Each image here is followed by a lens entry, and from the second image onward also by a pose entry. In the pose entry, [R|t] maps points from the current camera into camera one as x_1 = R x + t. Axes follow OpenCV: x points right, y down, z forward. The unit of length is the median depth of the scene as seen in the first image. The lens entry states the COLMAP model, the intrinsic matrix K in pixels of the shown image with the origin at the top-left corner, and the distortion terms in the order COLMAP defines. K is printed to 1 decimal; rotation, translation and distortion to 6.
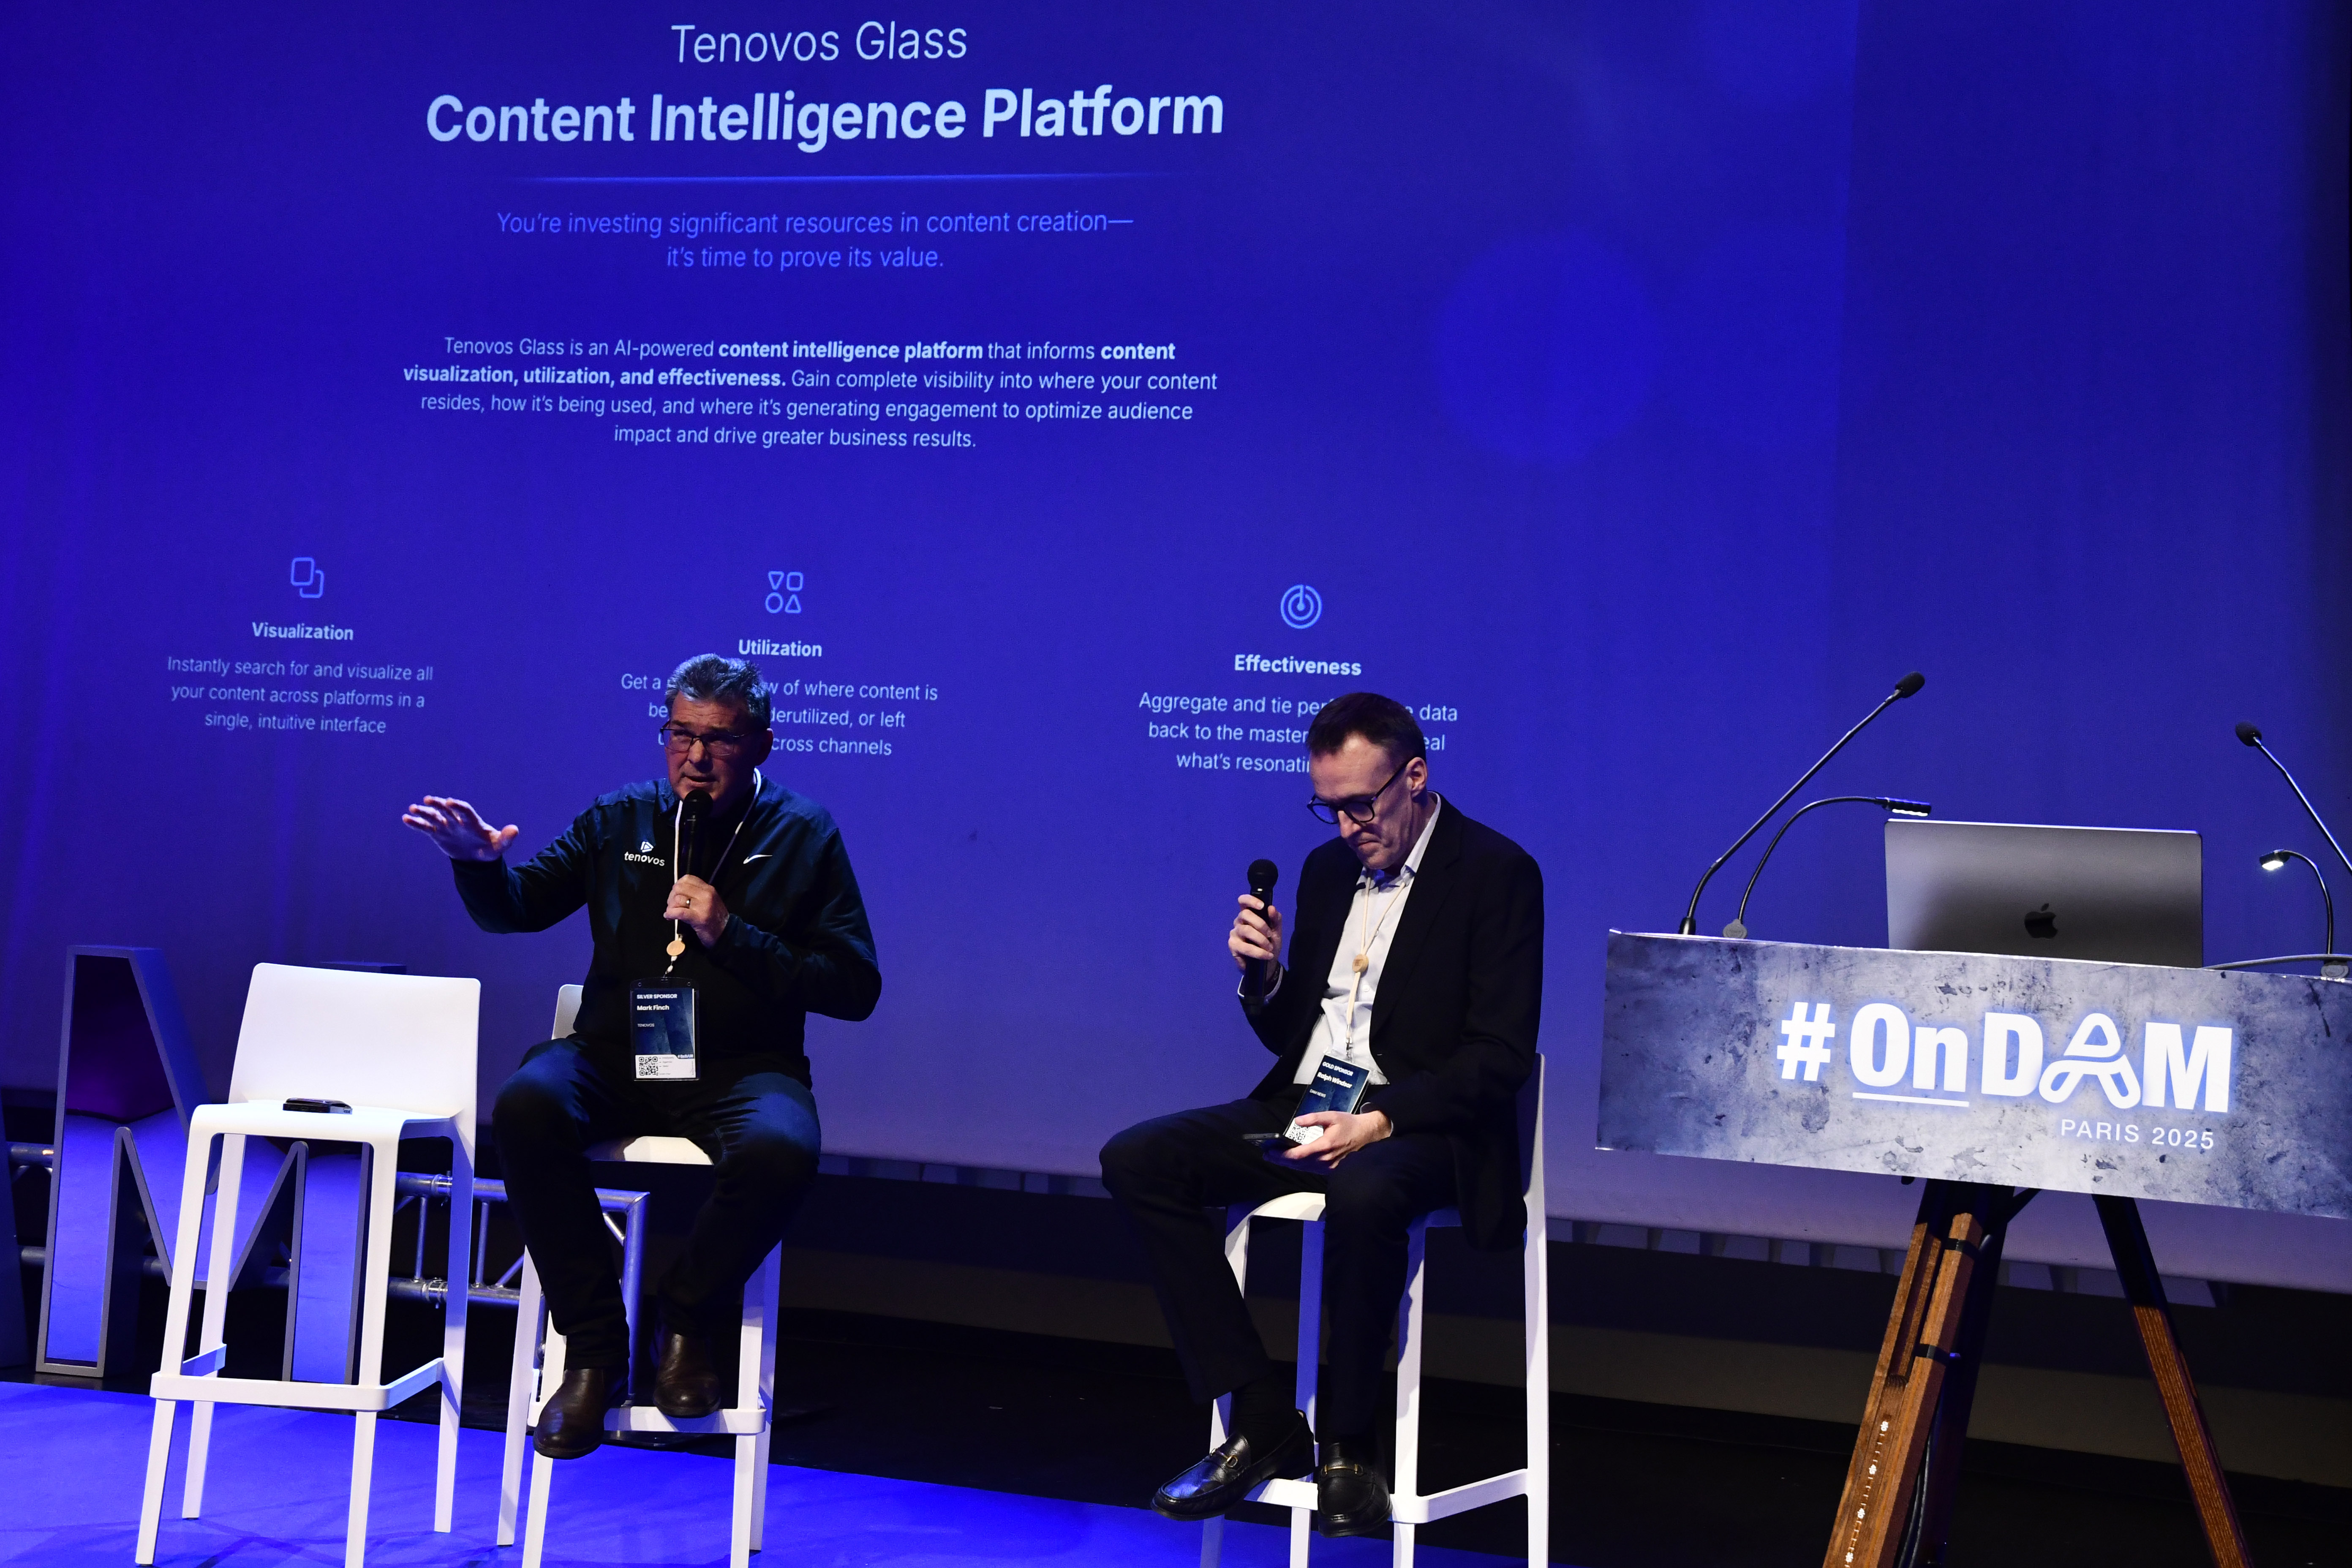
lens RADIAL K [[3807.6, 0, 1142.5], [0, 3807.6, 793.1], [0, 0, 1]] dist [0.263809, 0.000000]
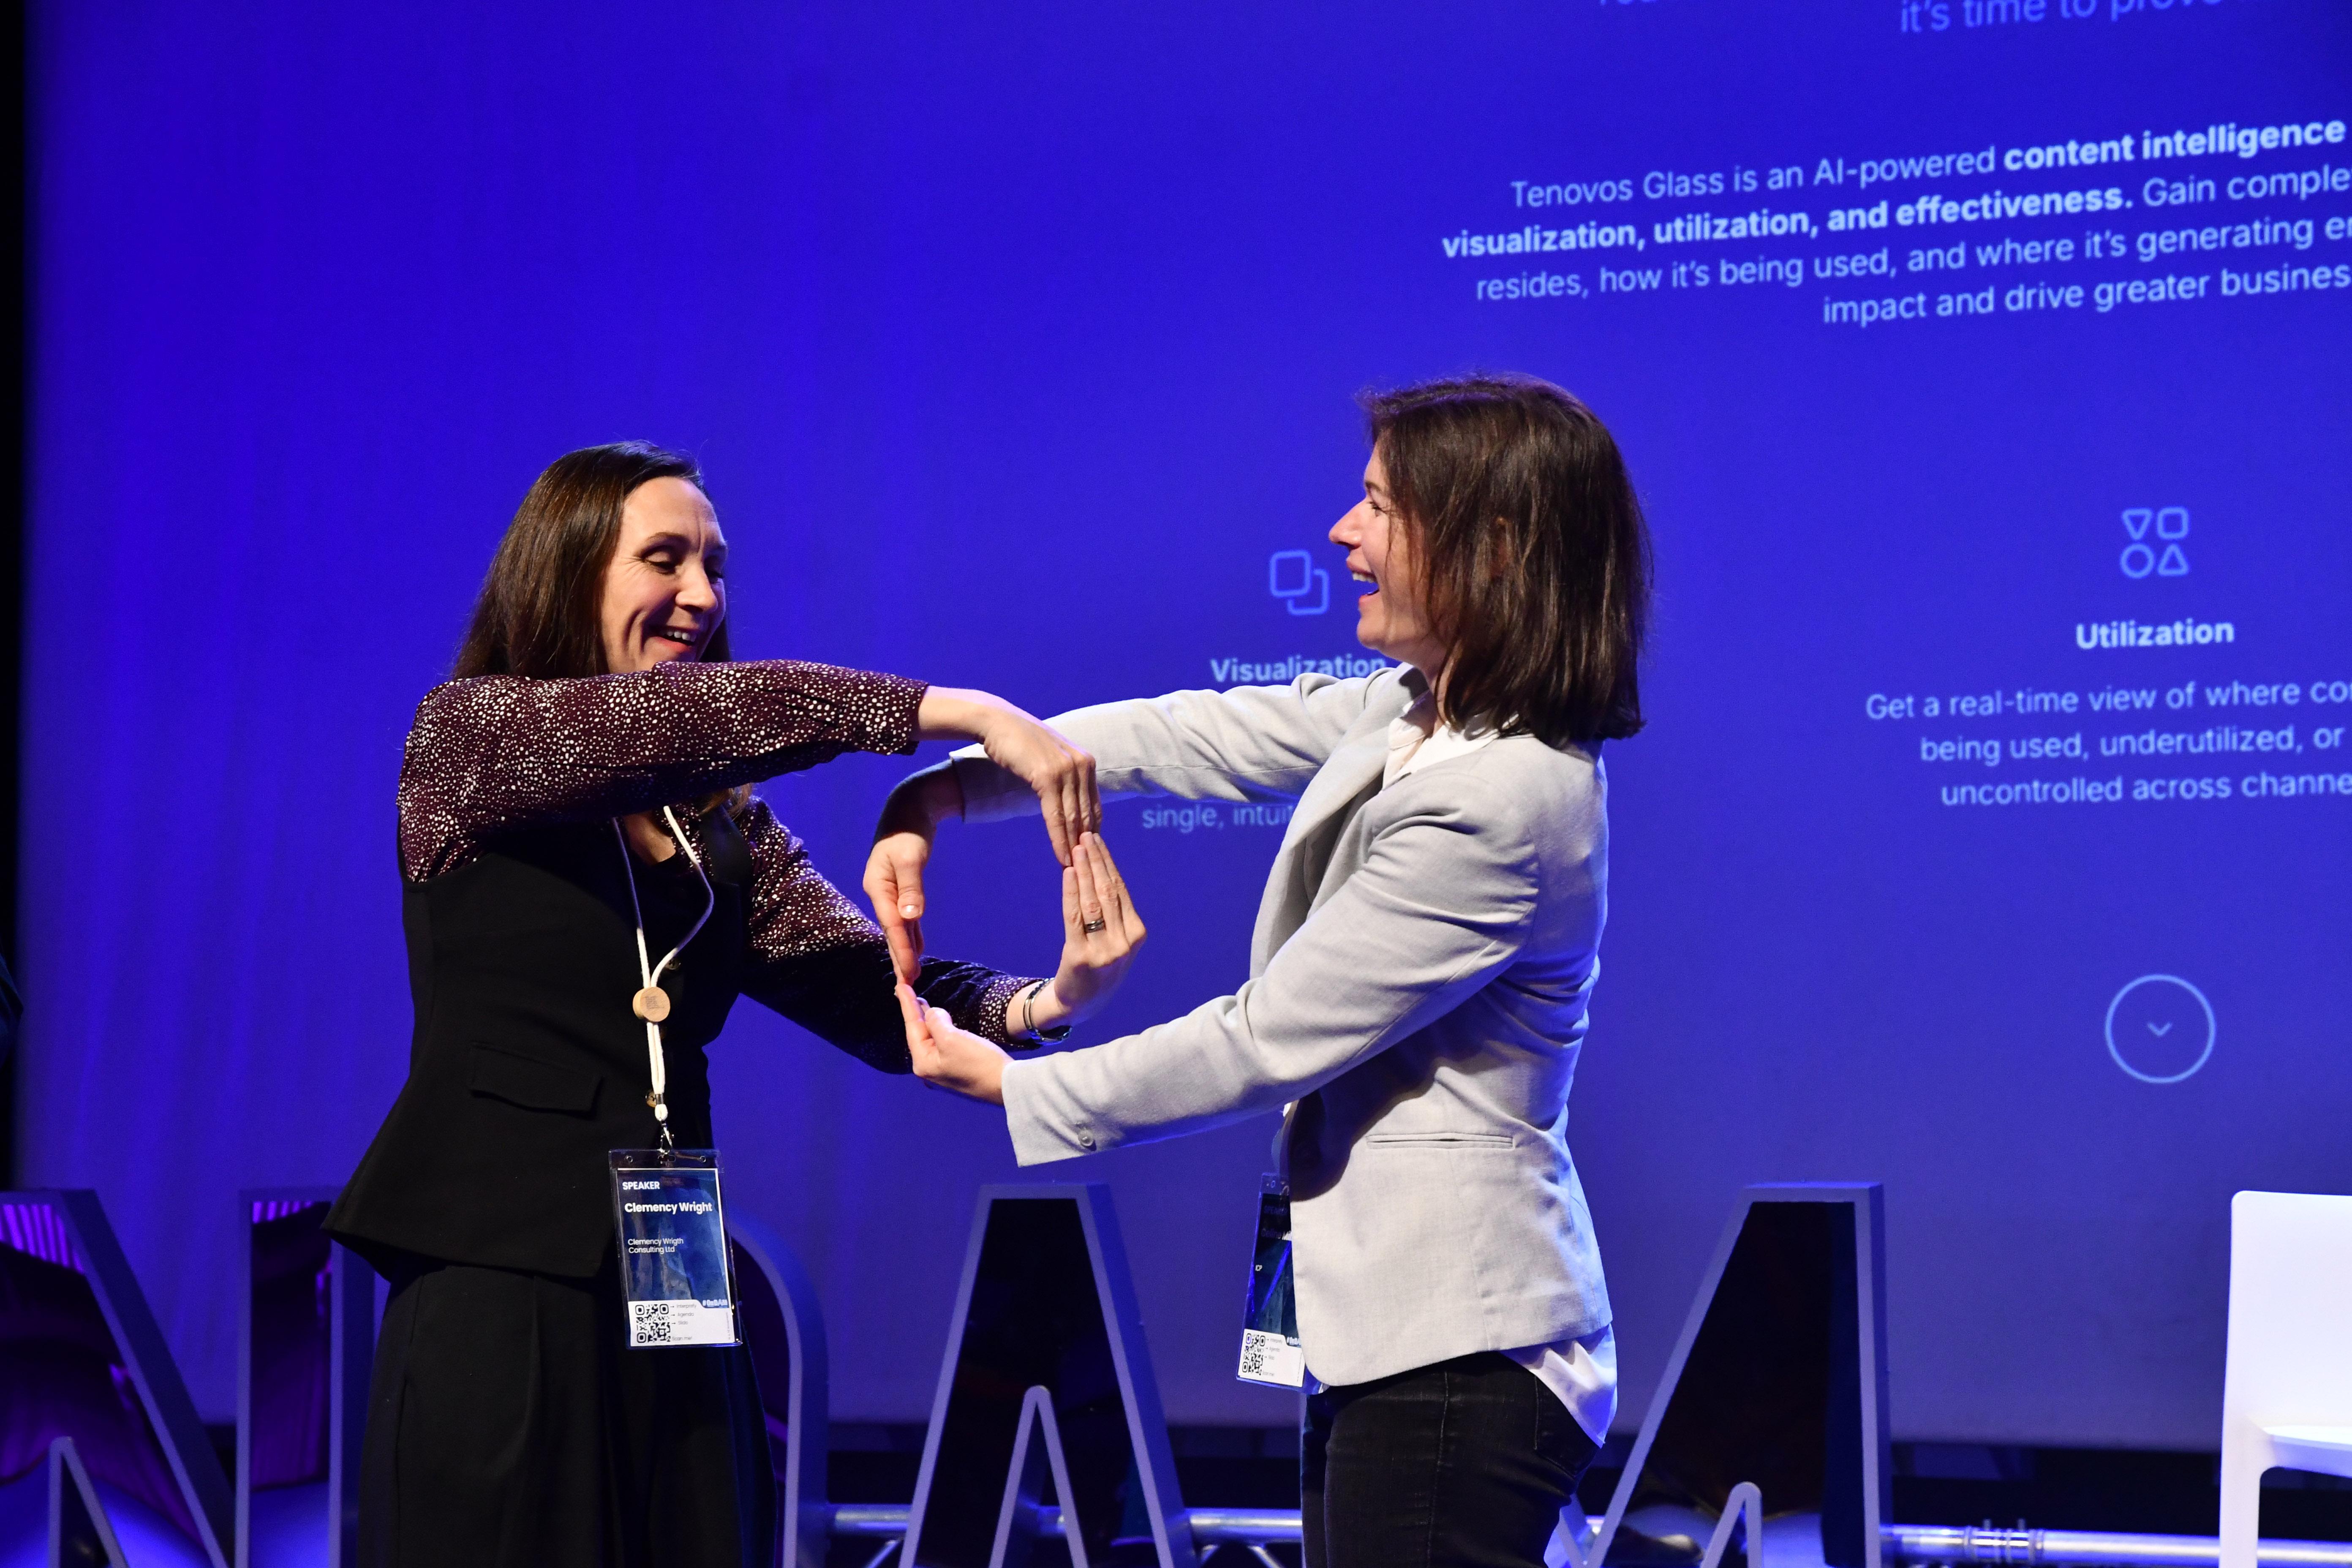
lens RADIAL K [[5468.0, 0, 1195.3], [0, 5468.0, 820.0], [0, 0, 1]] dist [0.613518, 0.000000]
pose [[0.996709, -0.069313, 0.042037, -0.283950], [0.069666, 0.997546, -0.006990, -0.012184], [-0.041449, 0.009896, 0.999092, 0.106011]]
